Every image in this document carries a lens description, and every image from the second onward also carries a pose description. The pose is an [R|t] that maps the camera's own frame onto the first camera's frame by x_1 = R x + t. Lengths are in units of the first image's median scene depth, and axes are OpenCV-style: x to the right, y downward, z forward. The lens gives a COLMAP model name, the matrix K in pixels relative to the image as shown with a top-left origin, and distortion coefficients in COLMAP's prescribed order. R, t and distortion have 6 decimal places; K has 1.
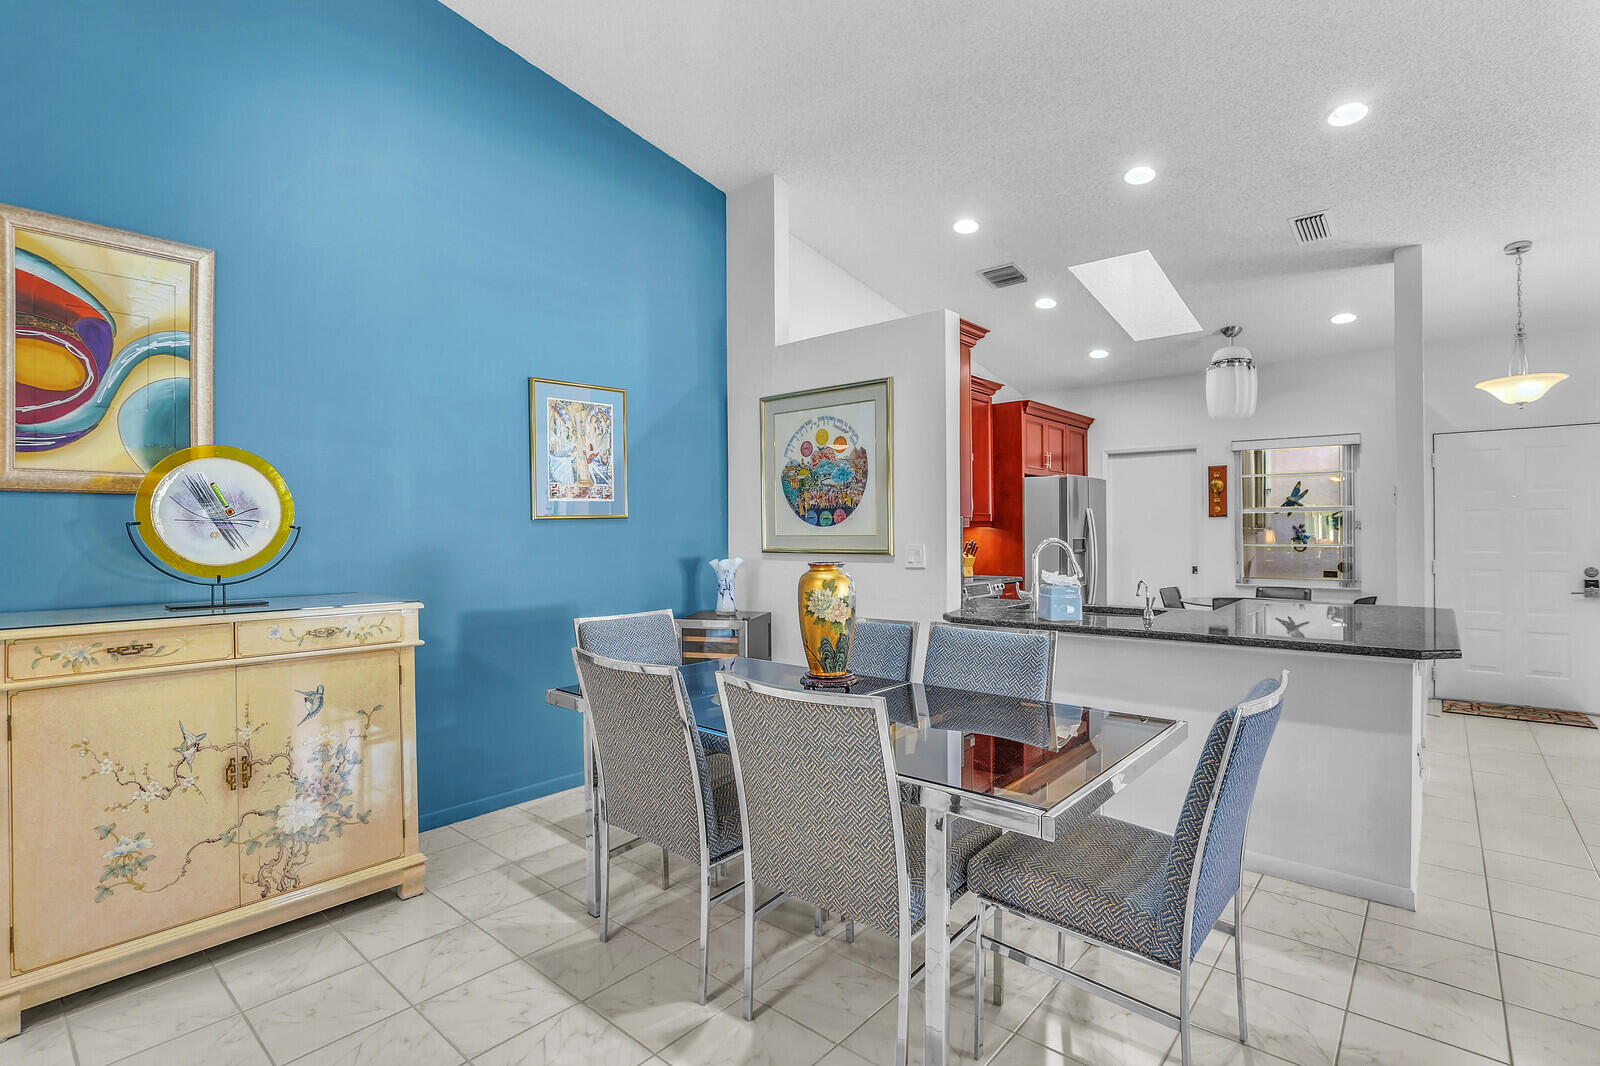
lens RADIAL K [[751.4, 0, 796.6], [0, 751.4, 528.7], [0, 0, 1]] dist [-0.002053, -0.000061]
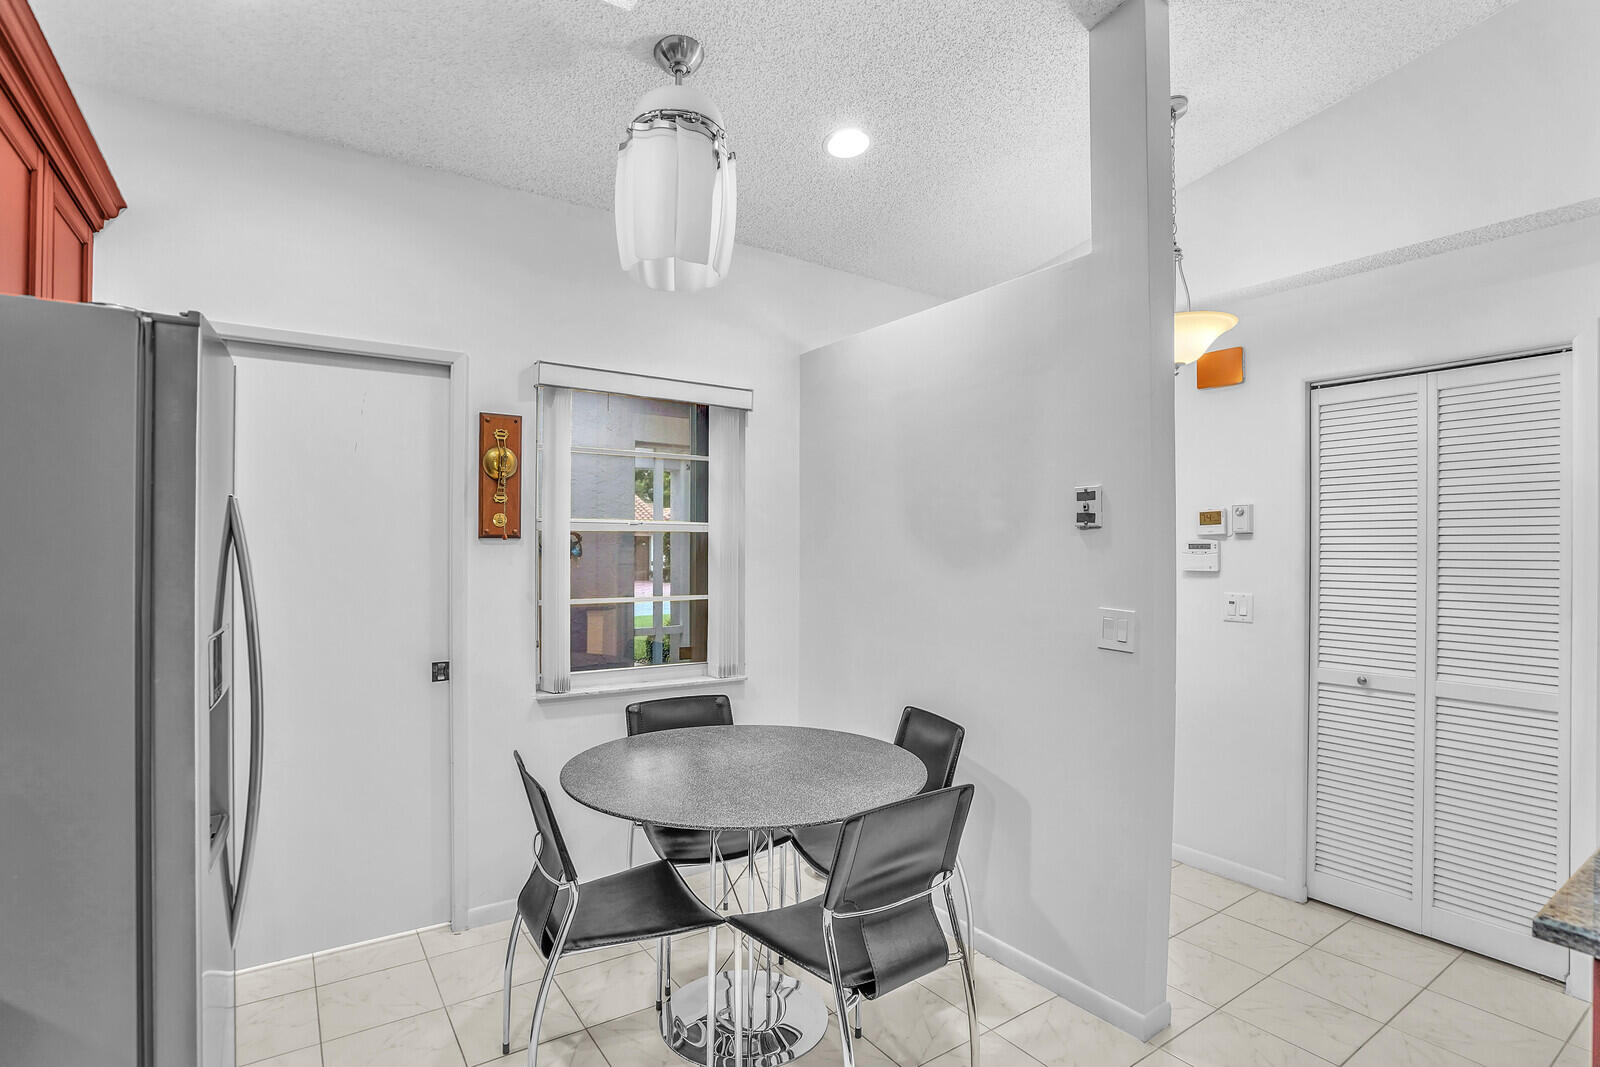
lens RADIAL K [[751.4, 0, 796.0], [0, 751.4, 538.1], [0, 0, 1]] dist [-0.002053, -0.000061]
pose [[0.259179, 0.003353, 0.965823, 0.202656], [0.004032, 0.999982, -0.004554, -0.013129], [-0.965821, 0.005075, 0.259161, 0.734470]]
